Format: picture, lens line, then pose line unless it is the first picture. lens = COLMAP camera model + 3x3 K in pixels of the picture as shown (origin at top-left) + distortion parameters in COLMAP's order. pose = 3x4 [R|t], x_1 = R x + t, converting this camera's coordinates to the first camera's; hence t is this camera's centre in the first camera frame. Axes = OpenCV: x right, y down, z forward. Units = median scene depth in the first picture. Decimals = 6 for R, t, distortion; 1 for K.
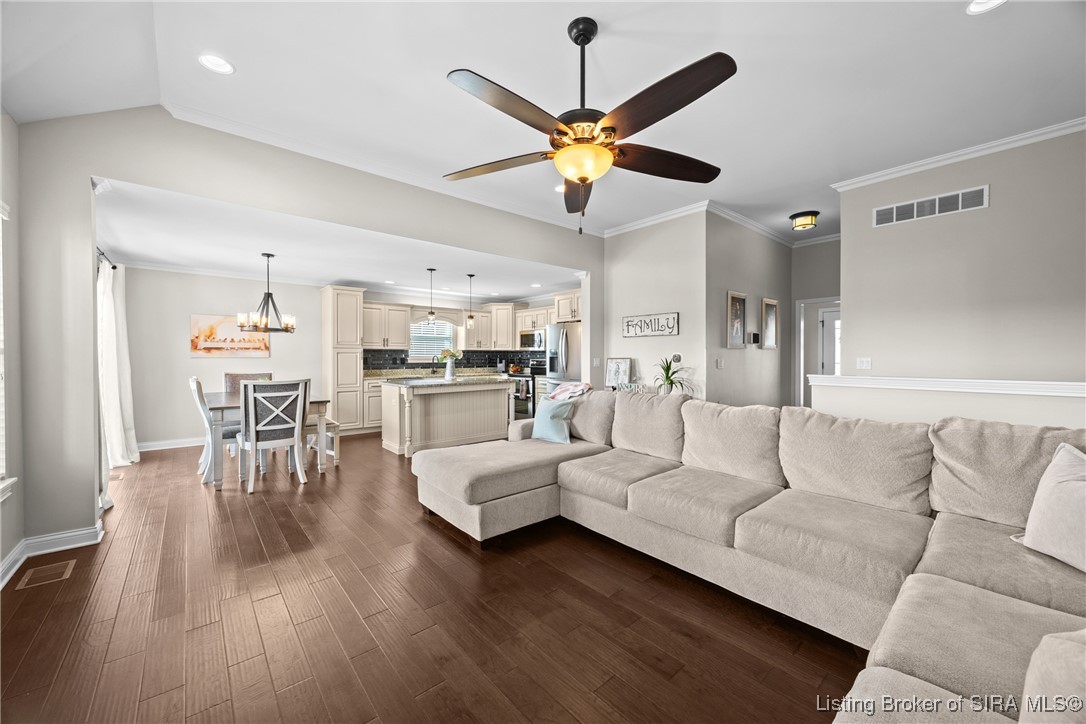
lens RADIAL K [[416.8, 0, 546.0], [0, 416.8, 356.7], [0, 0, 1]] dist [0.002353, -0.000660]
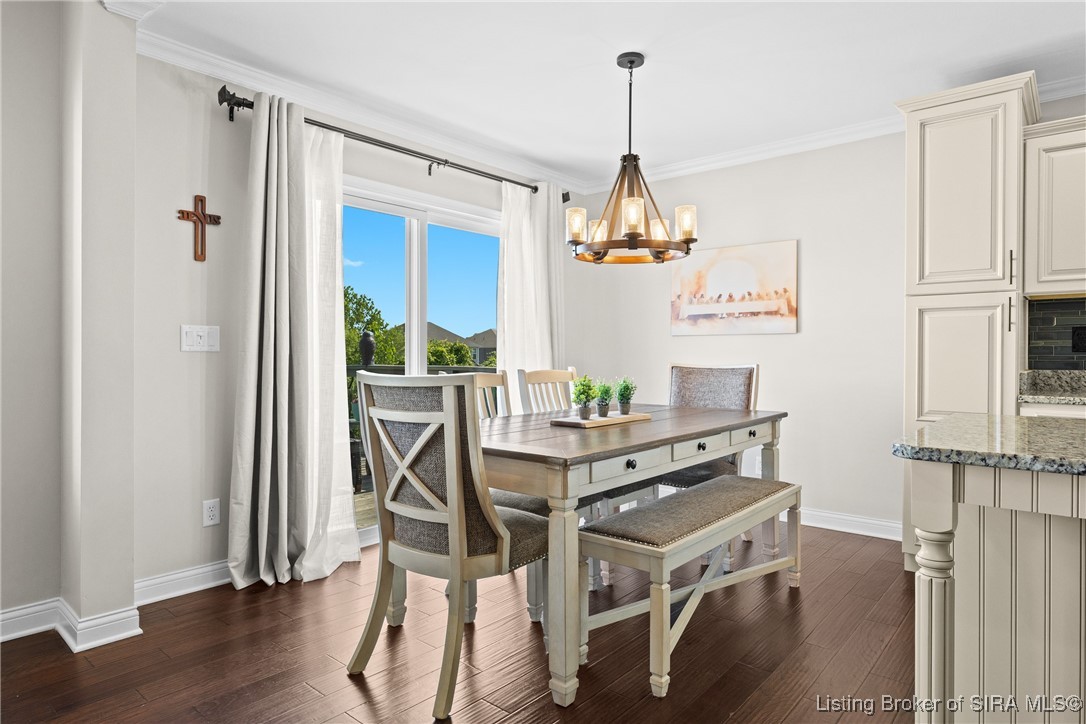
lens RADIAL K [[630.5, 0, 547.0], [0, 630.5, 361.5], [0, 0, 1]] dist [-0.010938, 0.000592]
pose [[0.156658, 0.007872, -0.987621, -0.083219], [-0.002689, 0.999968, 0.007544, 0.028377], [0.987649, 0.001473, 0.156674, 0.695508]]
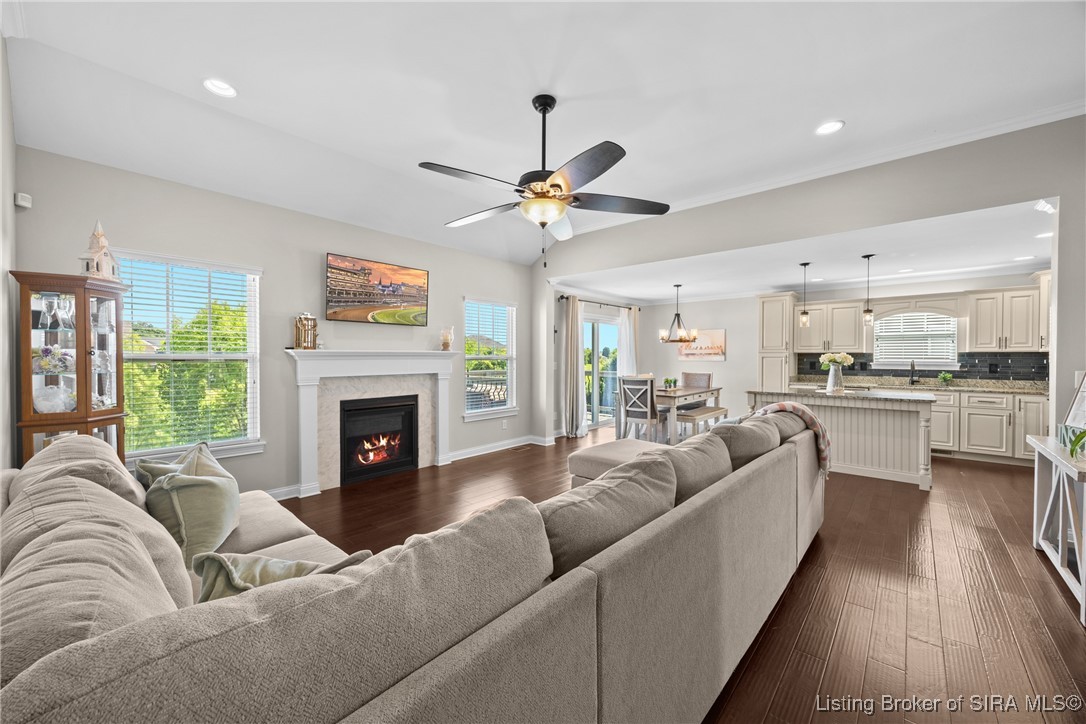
lens RADIAL K [[416.8, 0, 547.6], [0, 416.8, 361.6], [0, 0, 1]] dist [0.002353, -0.000660]
pose [[0.138803, 0.011514, -0.990253, 0.512216], [-0.002015, 0.999934, 0.011344, -0.010083], [0.990318, 0.000421, 0.138817, 0.331483]]
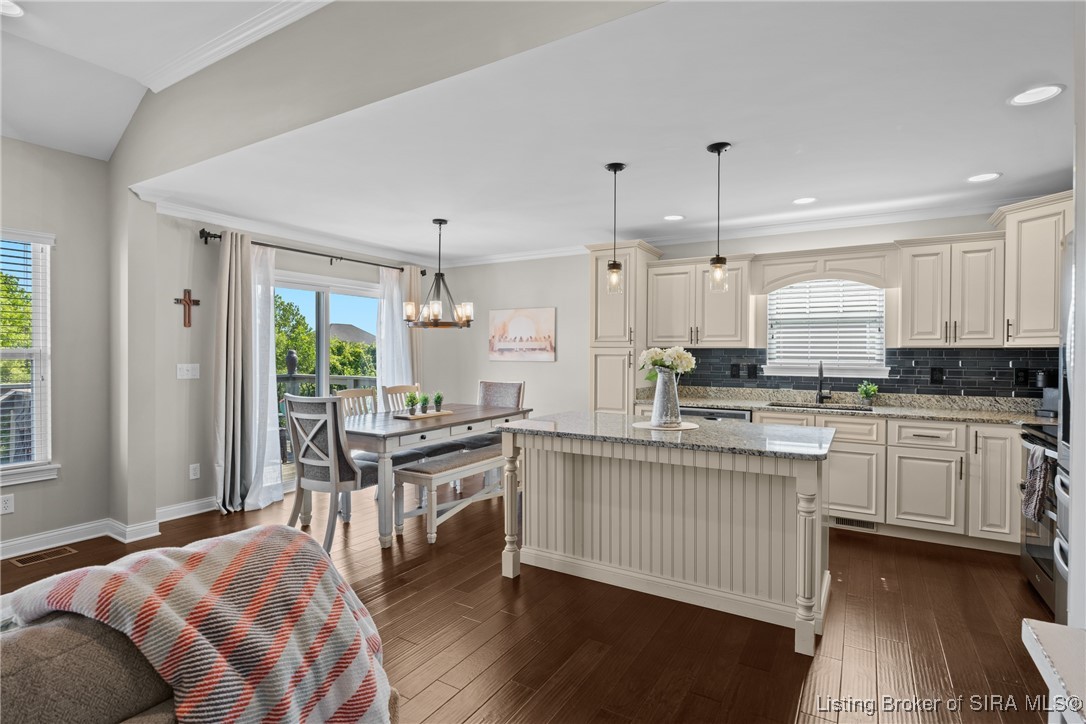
lens RADIAL K [[536.5, 0, 547.3], [0, 536.5, 360.0], [0, 0, 1]] dist [-0.011446, 0.001432]
pose [[0.316692, 0.012397, -0.948447, 0.230307], [-0.005417, 0.999922, 0.011261, -0.011716], [0.948513, 0.001571, 0.316734, 0.737676]]
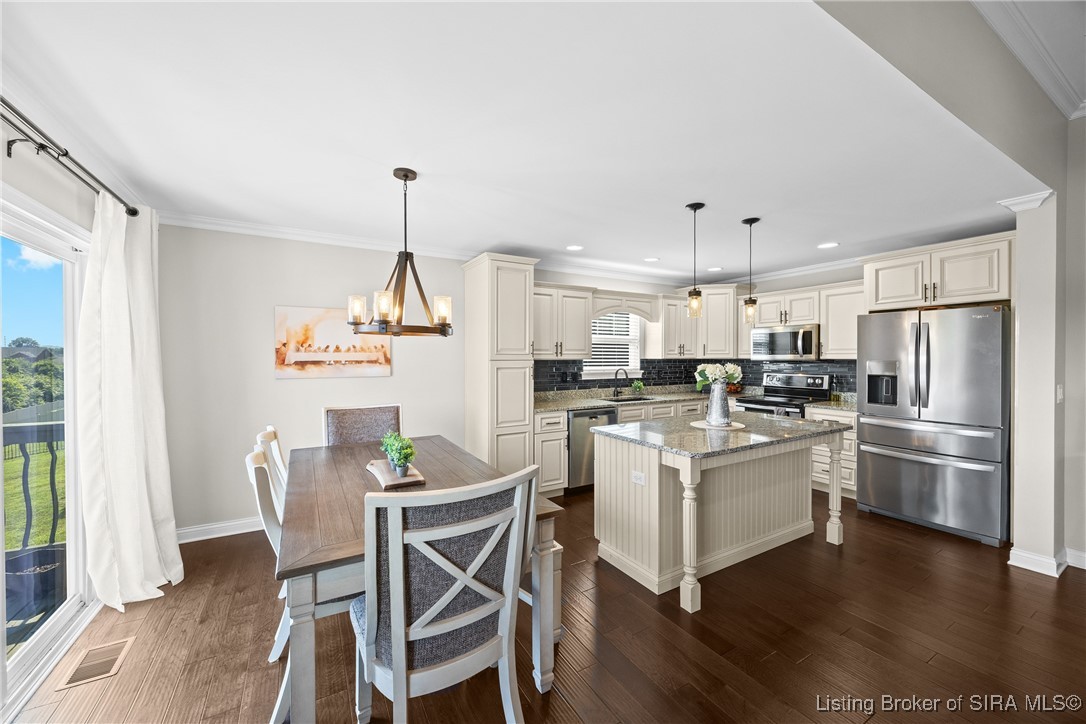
lens RADIAL K [[416.8, 0, 548.7], [0, 416.8, 360.0], [0, 0, 1]] dist [0.002353, -0.000660]
pose [[0.985076, 0.000387, -0.172118, -0.352093], [0.001286, 0.999953, 0.009604, -0.028816], [0.172113, -0.009682, 0.985030, 0.465382]]
